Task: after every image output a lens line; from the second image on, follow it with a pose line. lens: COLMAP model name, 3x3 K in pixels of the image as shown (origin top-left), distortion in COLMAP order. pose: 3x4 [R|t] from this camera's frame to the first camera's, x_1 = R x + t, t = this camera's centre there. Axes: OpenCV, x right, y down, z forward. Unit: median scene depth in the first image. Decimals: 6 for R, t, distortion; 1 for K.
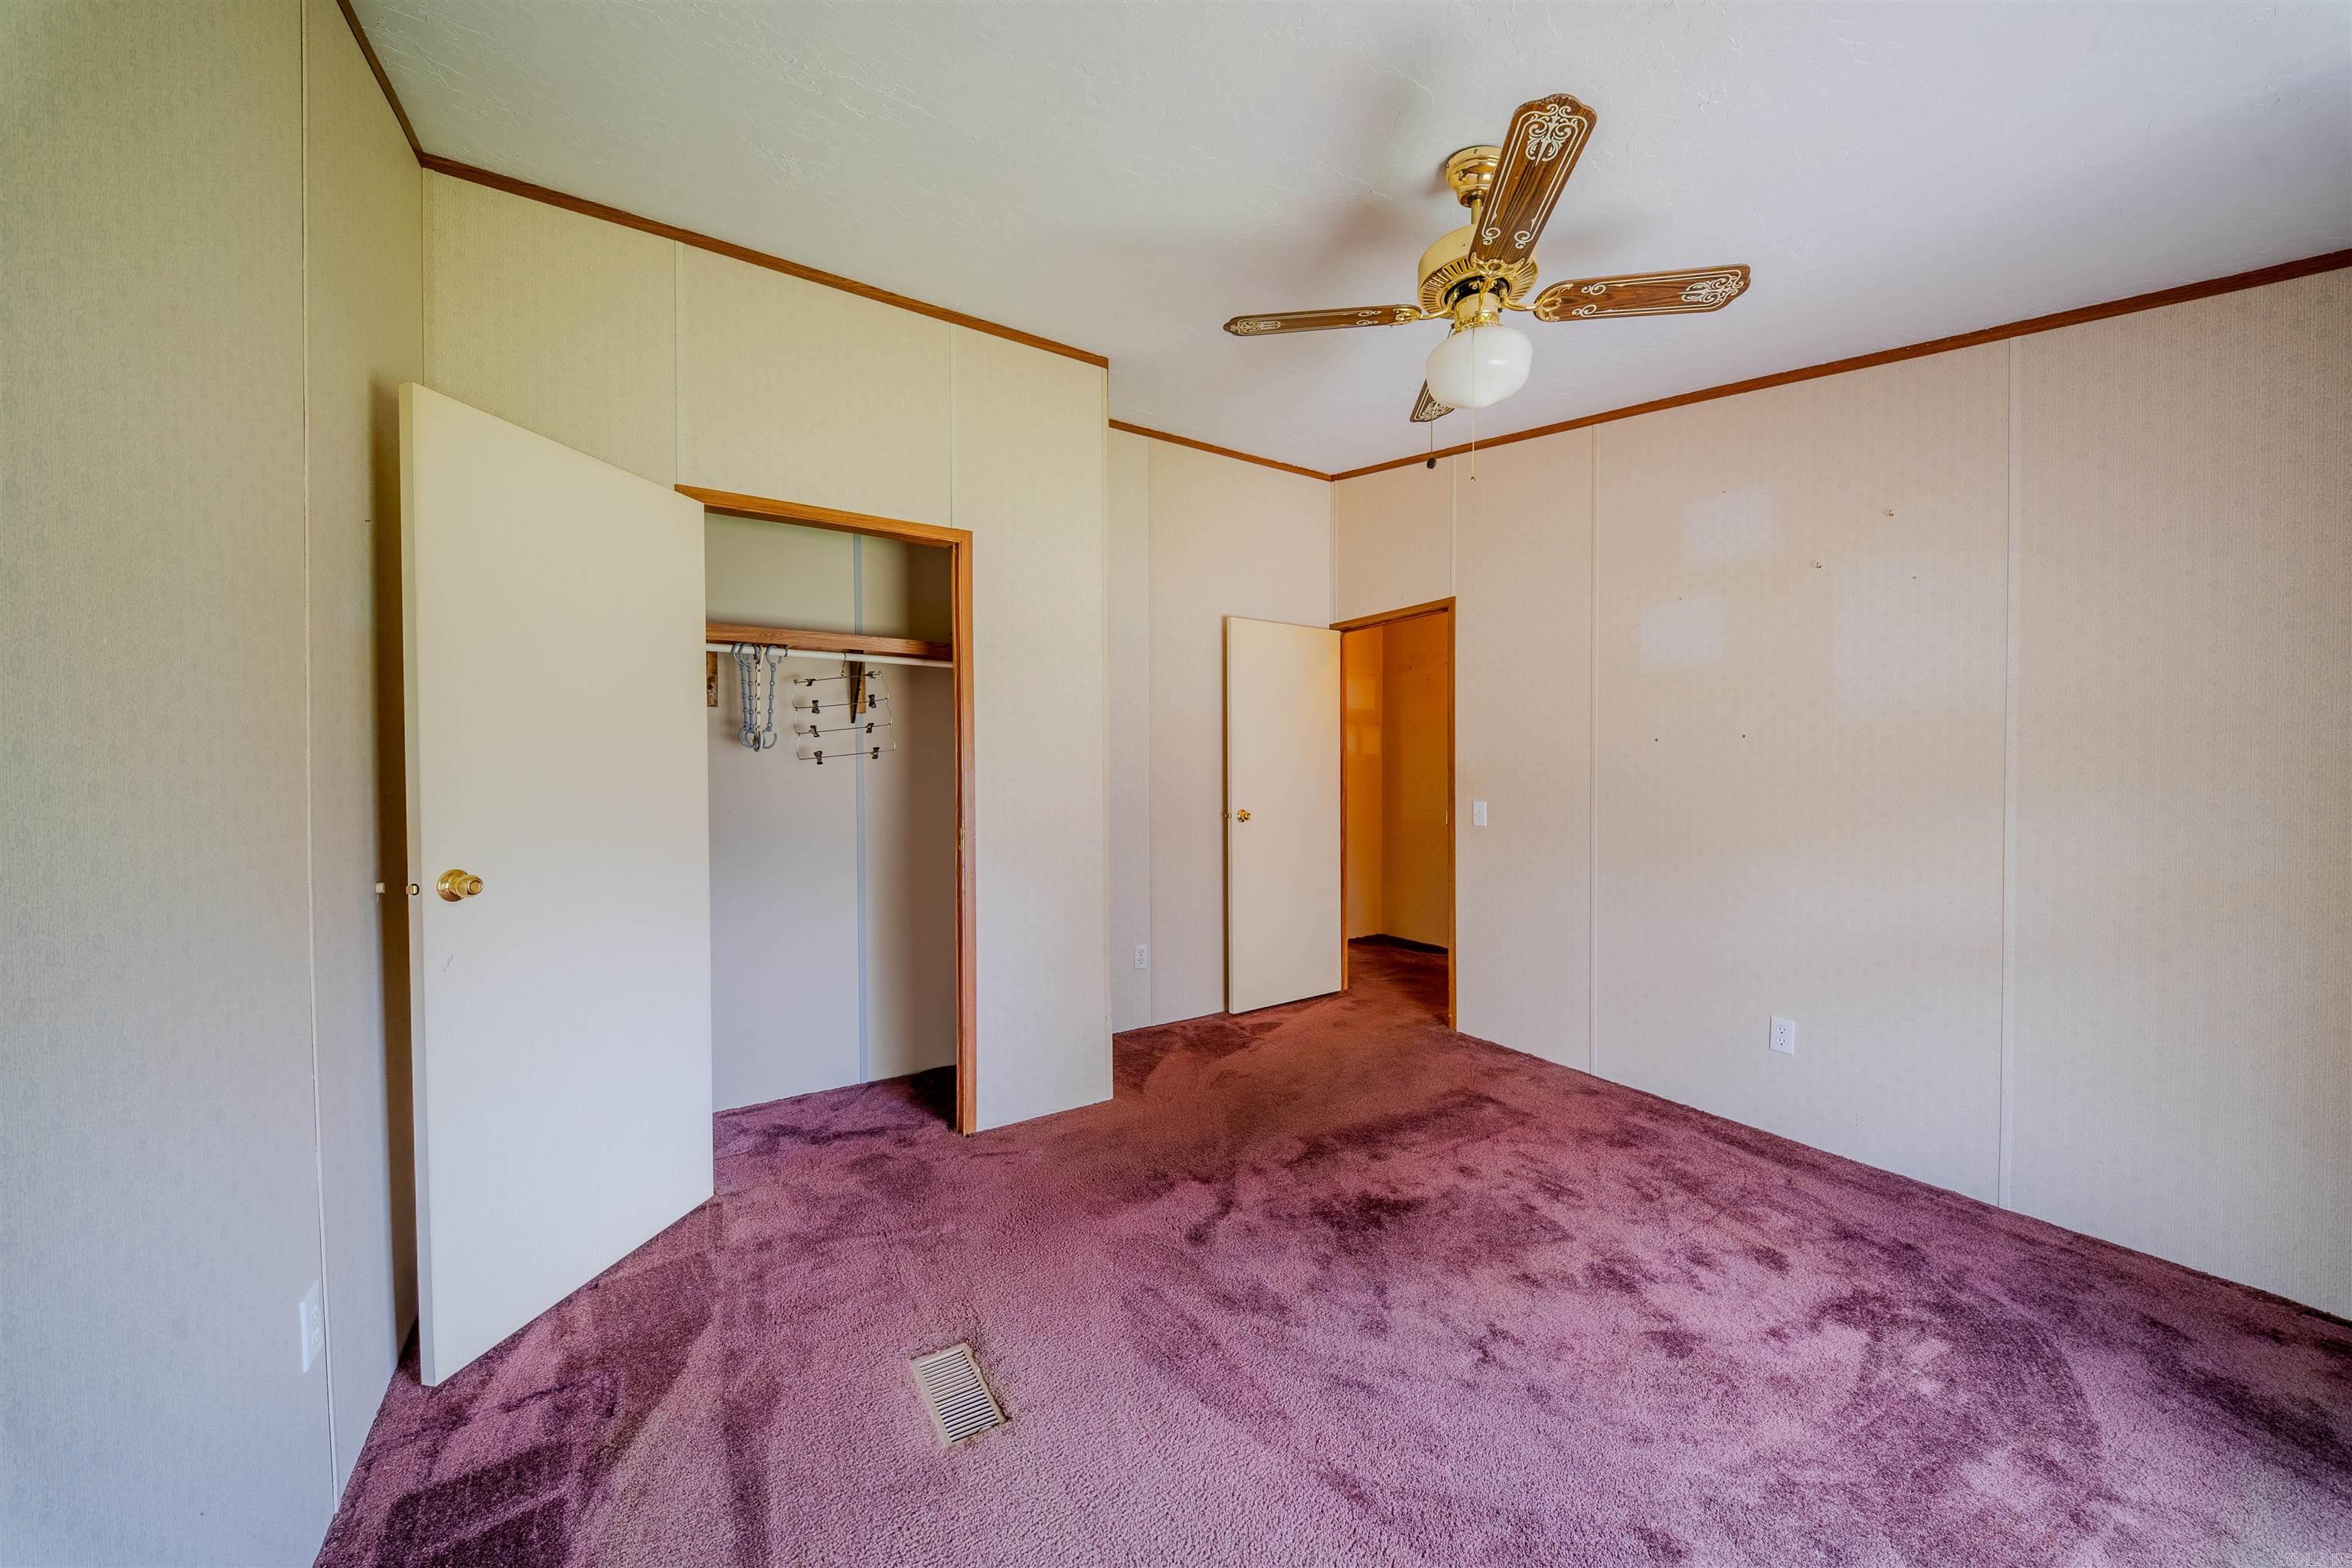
lens RADIAL K [[823.2, 0, 1190.8], [0, 823.2, 774.3], [0, 0, 1]] dist [0.020387, -0.005112]
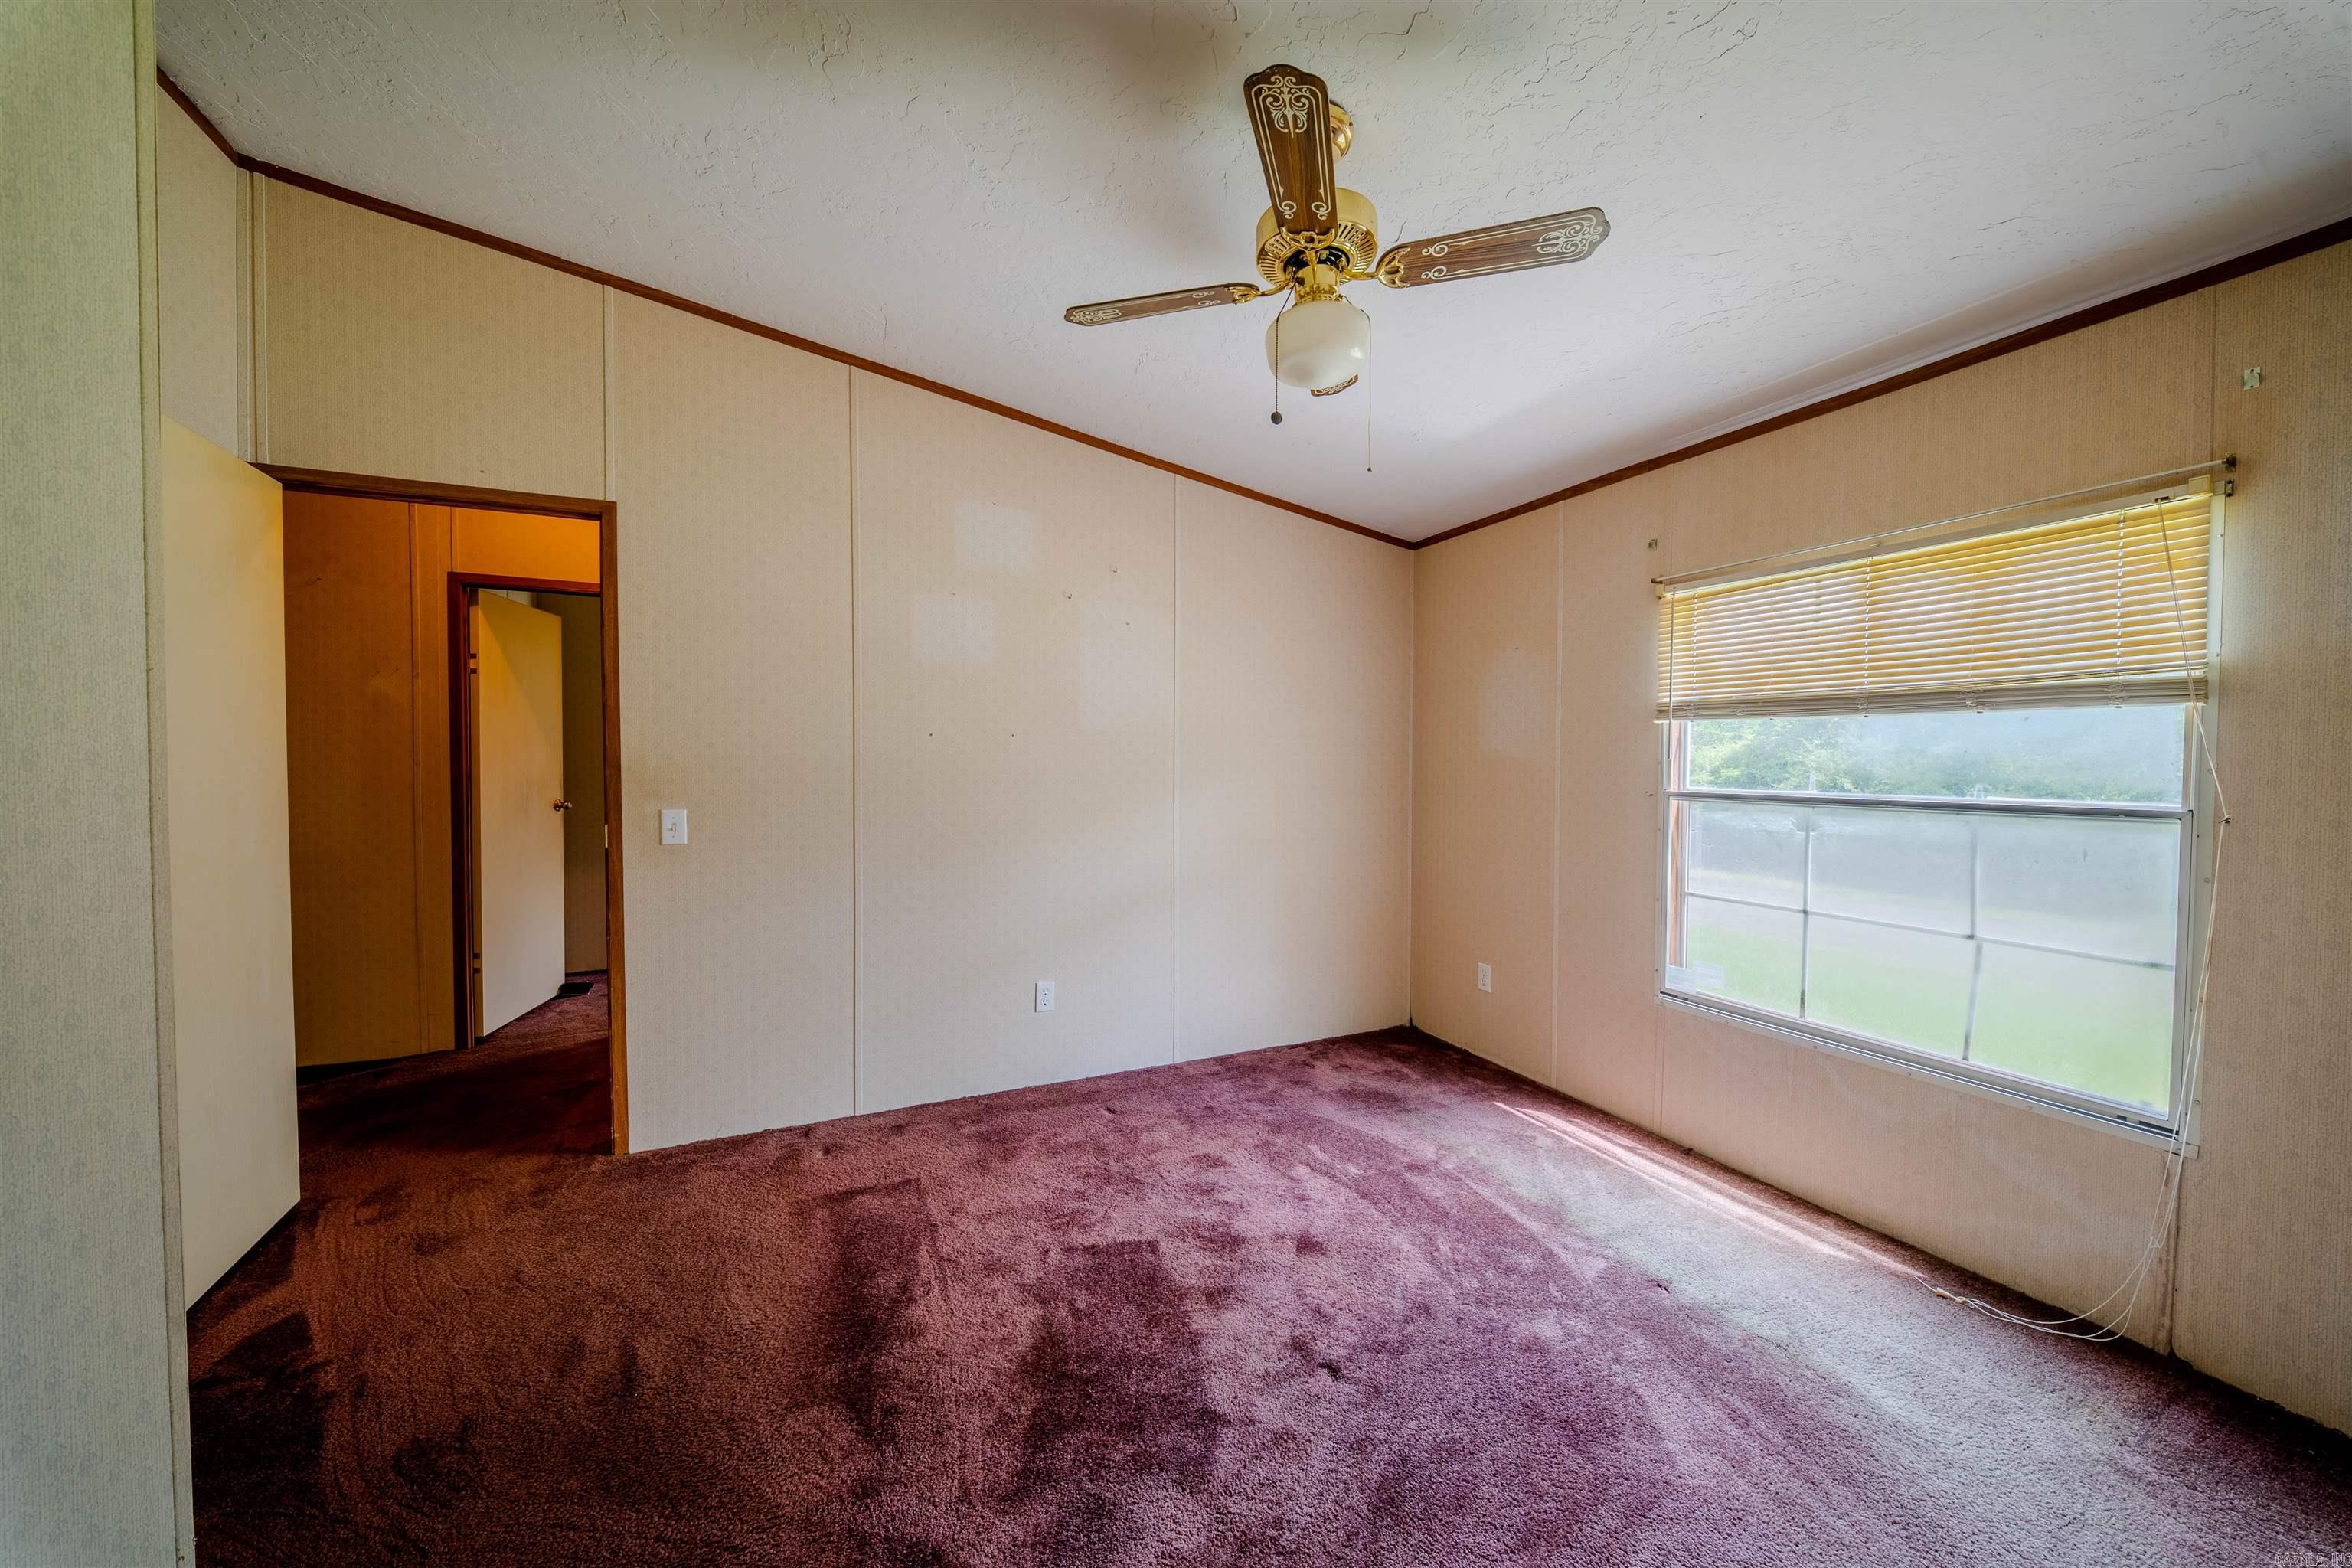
lens RADIAL K [[823.2, 0, 1190.8], [0, 823.2, 774.3], [0, 0, 1]] dist [0.020387, -0.005112]
pose [[0.150303, -0.005677, 0.988624, -0.432809], [0.000881, 0.999984, 0.005608, -0.001875], [-0.988640, 0.000028, 0.150305, 0.696472]]
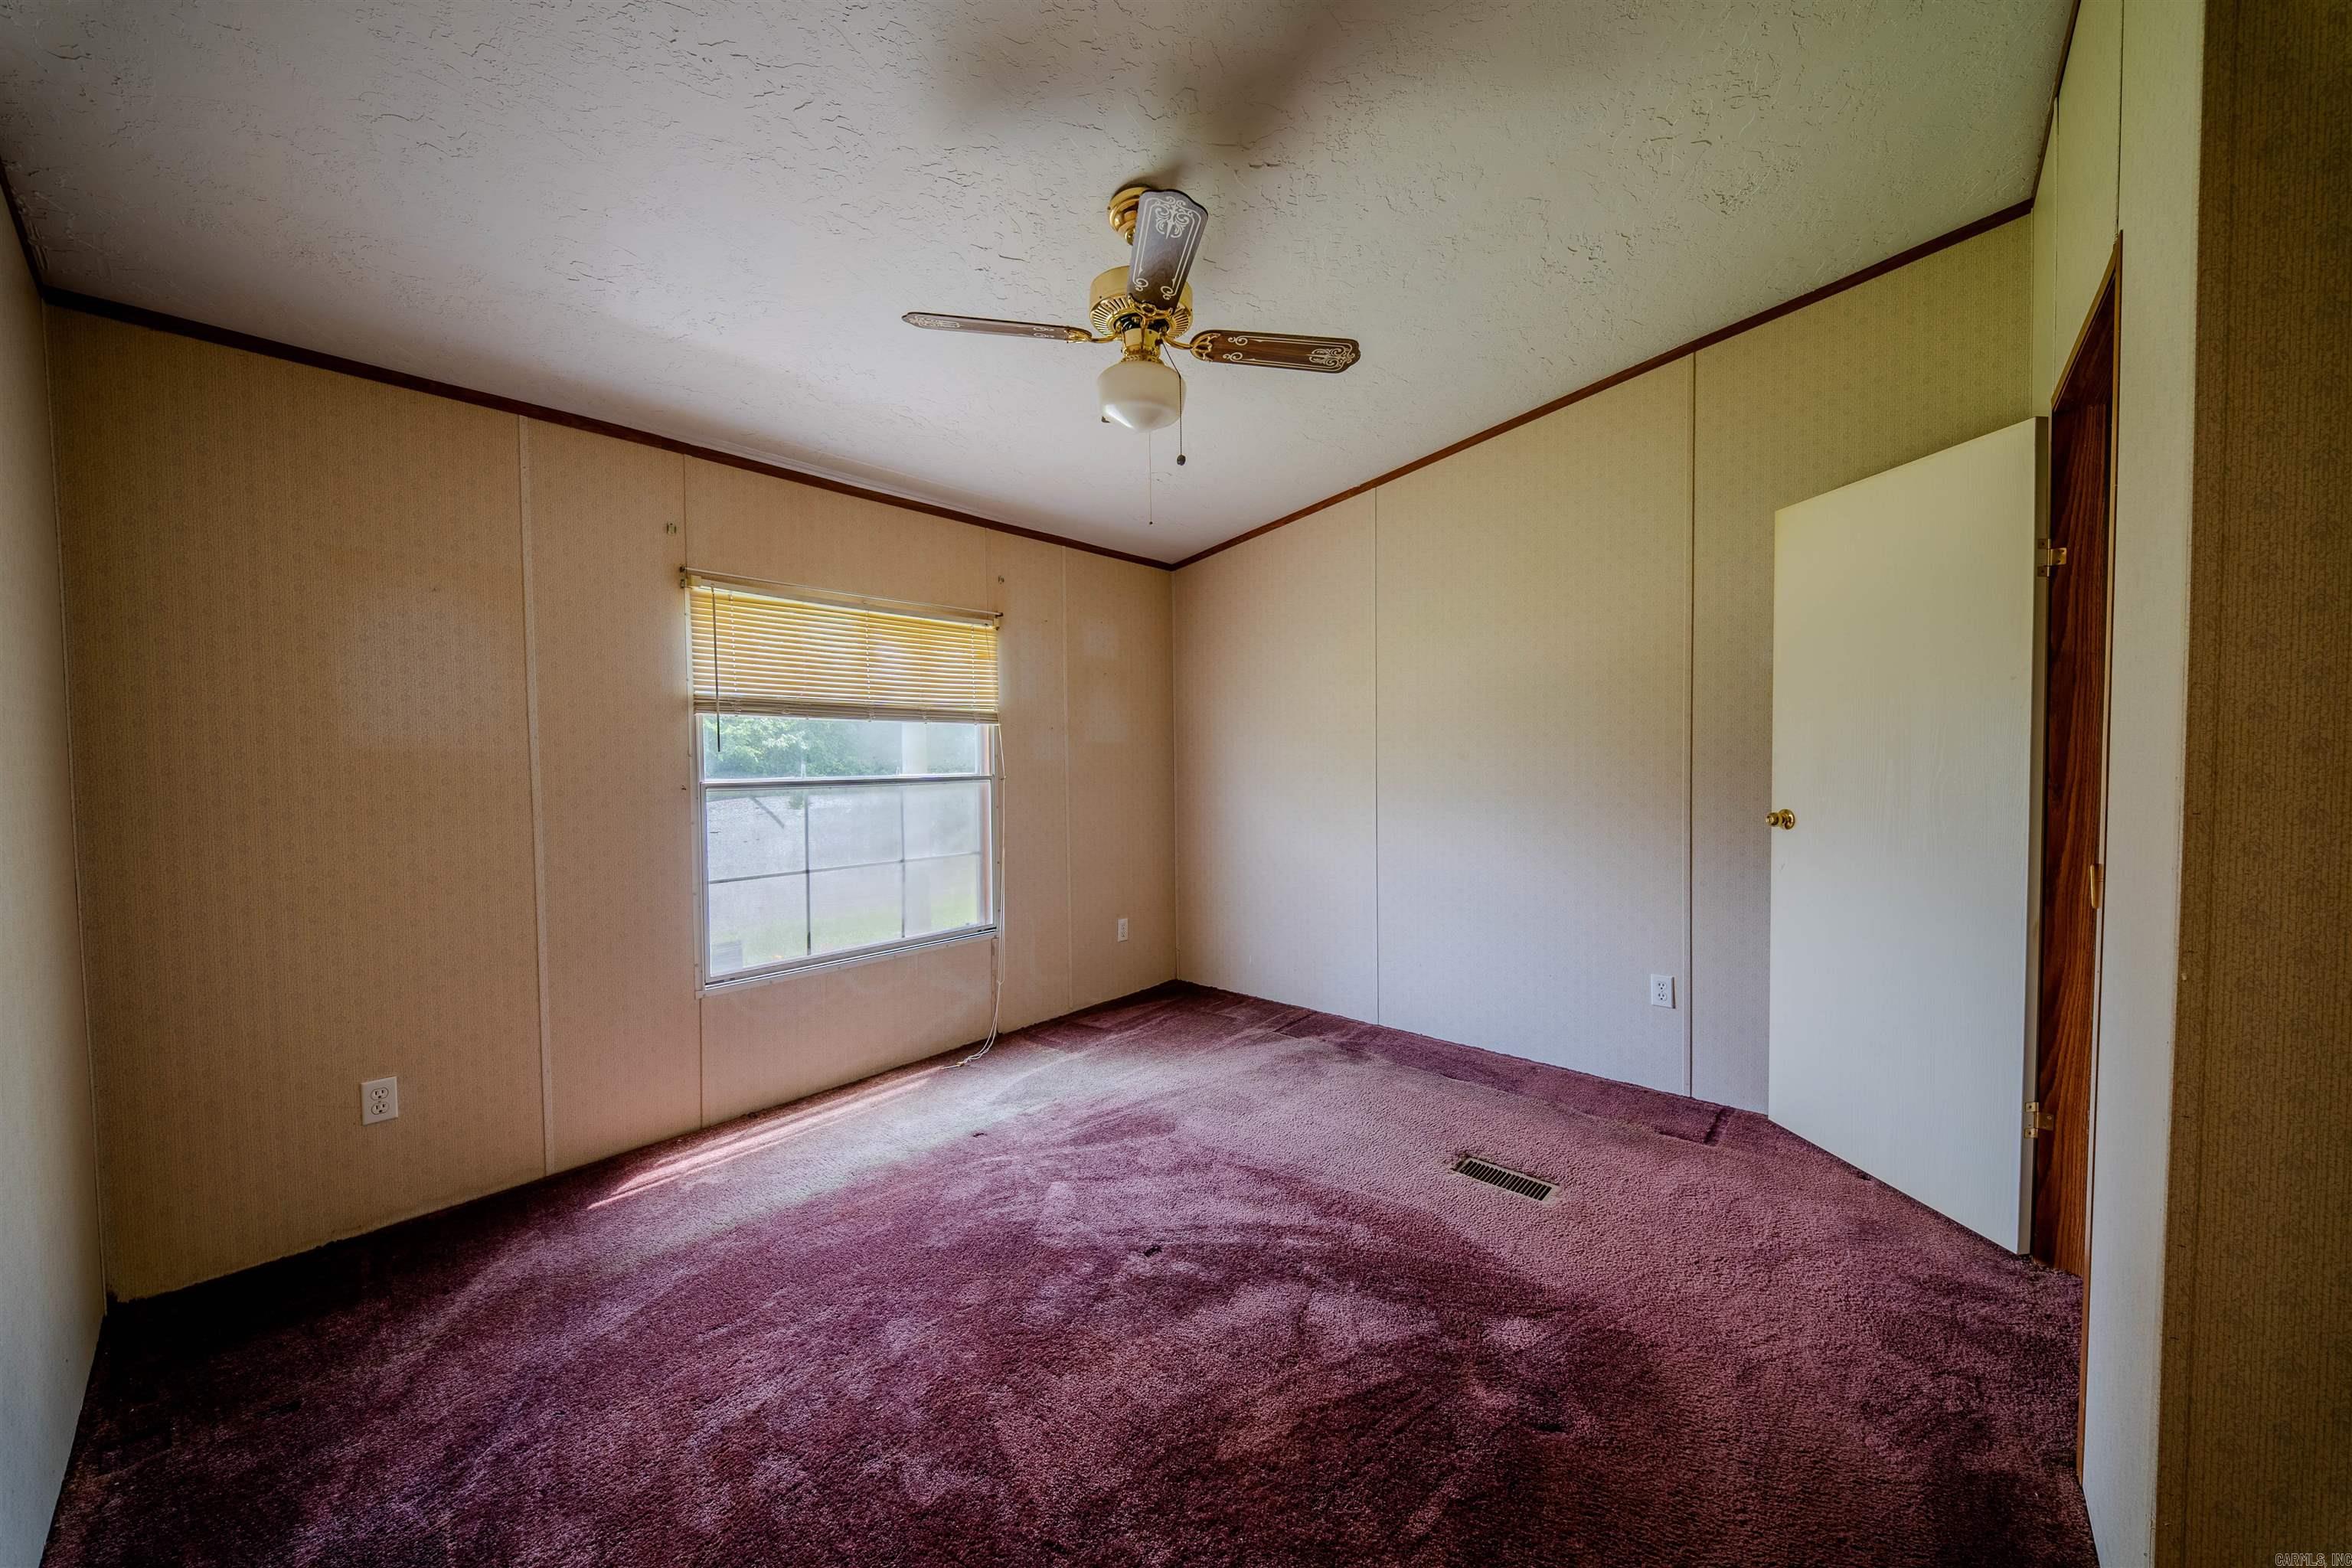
lens RADIAL K [[823.2, 0, 1190.8], [0, 823.2, 774.3], [0, 0, 1]] dist [0.020387, -0.005112]
pose [[-0.971109, 0.025725, -0.237245, 0.383890], [0.018626, 0.999311, 0.032115, -0.008253], [0.237907, 0.026768, -0.970919, 1.469935]]
